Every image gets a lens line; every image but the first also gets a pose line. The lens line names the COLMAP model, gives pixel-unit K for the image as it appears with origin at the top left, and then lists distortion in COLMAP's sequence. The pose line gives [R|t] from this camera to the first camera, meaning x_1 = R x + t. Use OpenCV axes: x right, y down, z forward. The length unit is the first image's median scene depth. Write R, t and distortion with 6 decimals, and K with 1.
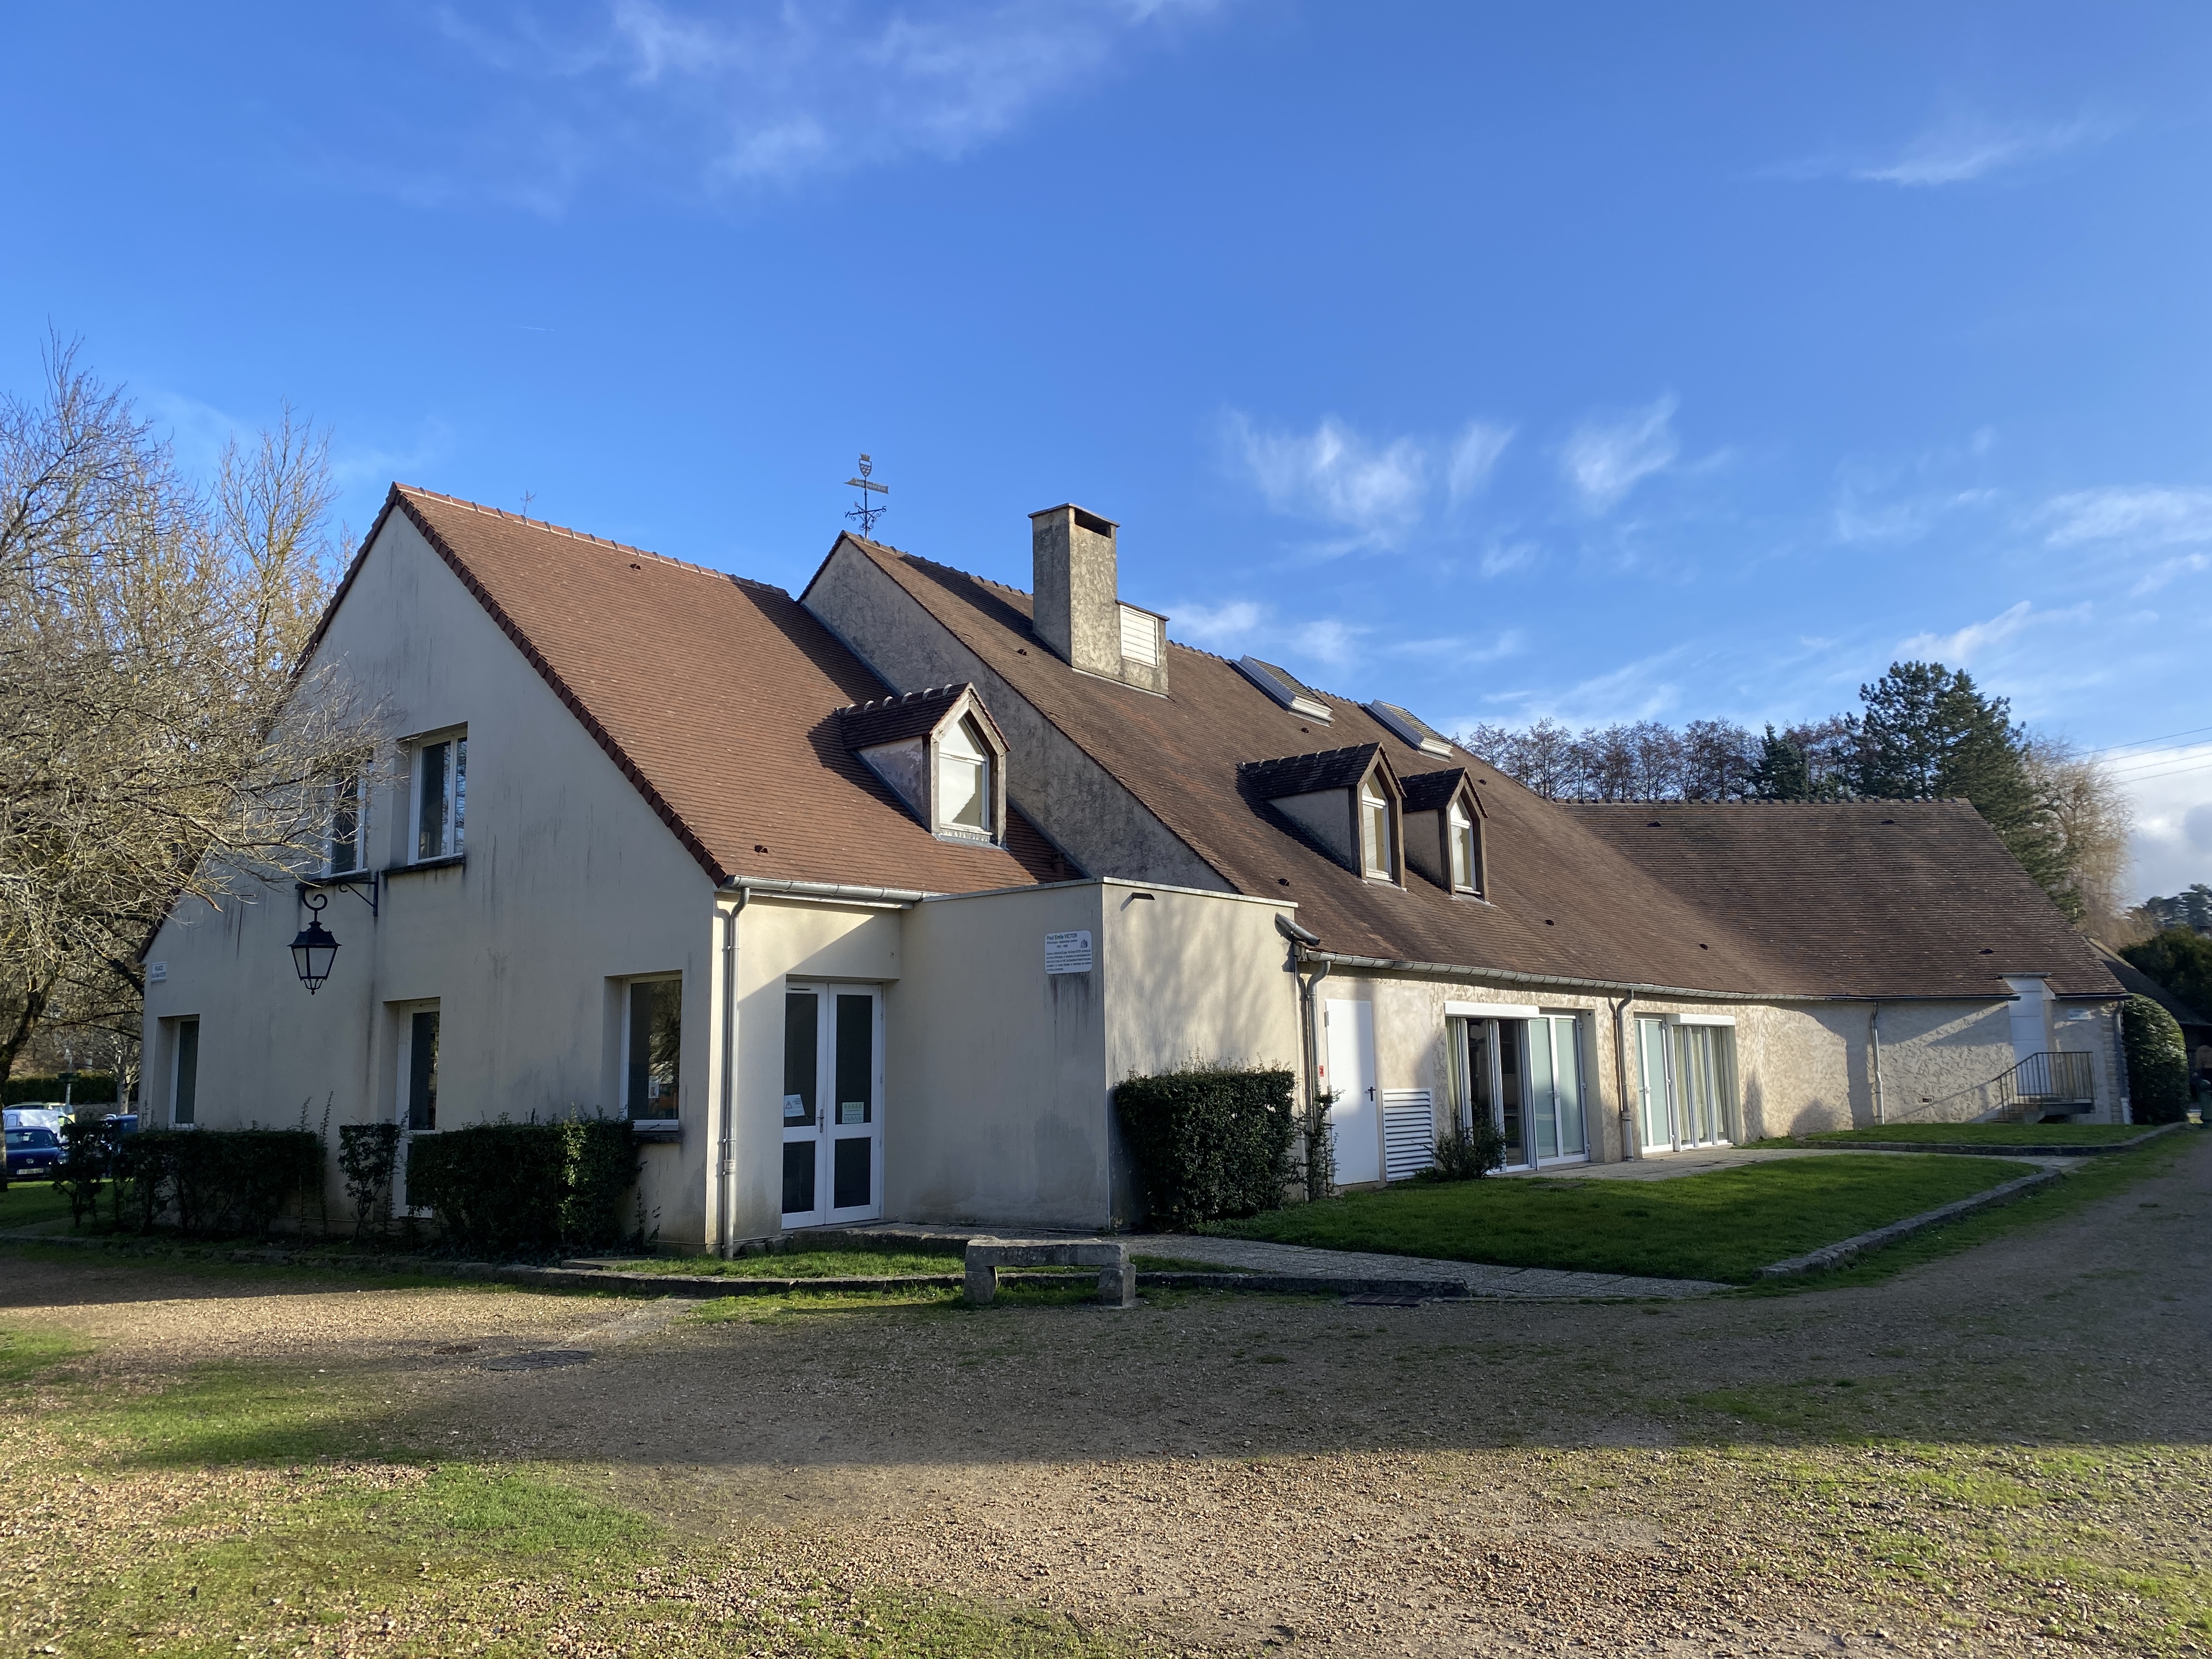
lens RADIAL K [[1685.5, 0, 1106.0], [0, 1685.5, 829.5], [0, 0, 1]] dist [0.033274, -0.032187]
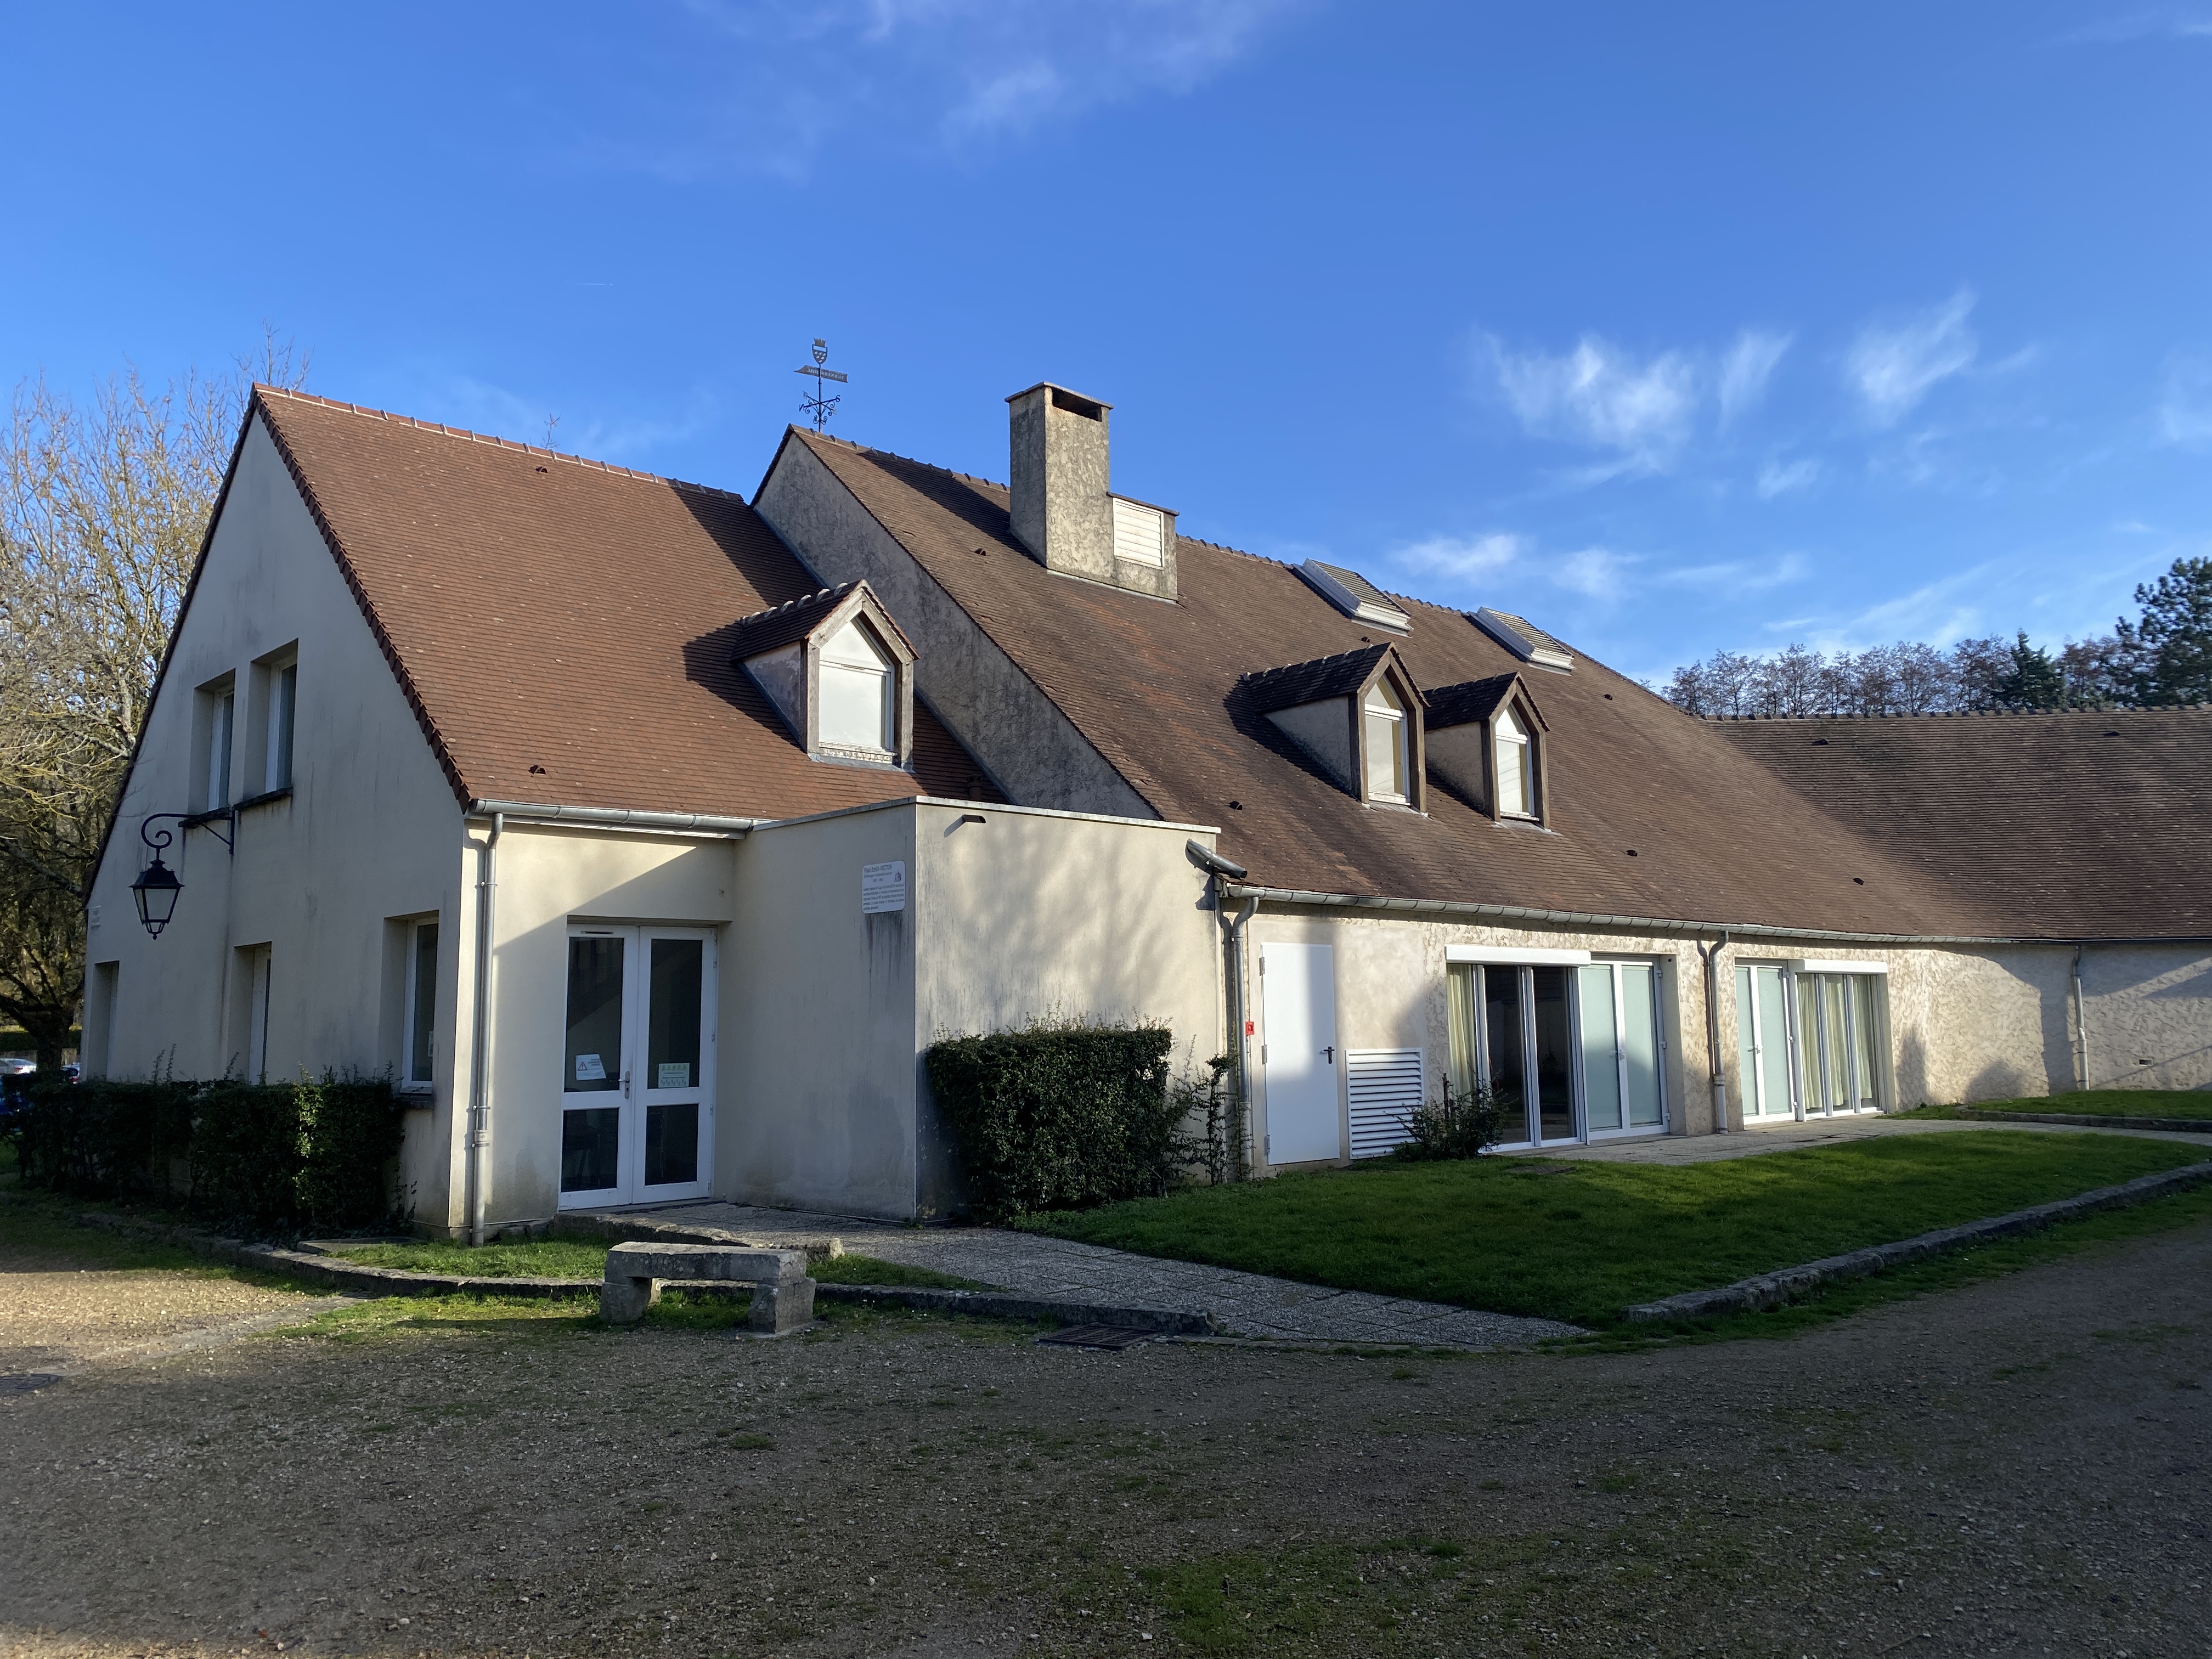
lens RADIAL K [[1685.5, 0, 1106.0], [0, 1685.5, 829.5], [0, 0, 1]] dist [0.033274, -0.032187]
pose [[0.988330, -0.012123, -0.151844, 0.147521], [0.016956, 0.999389, 0.030578, 0.014197], [0.151381, -0.032796, 0.987931, 0.132655]]
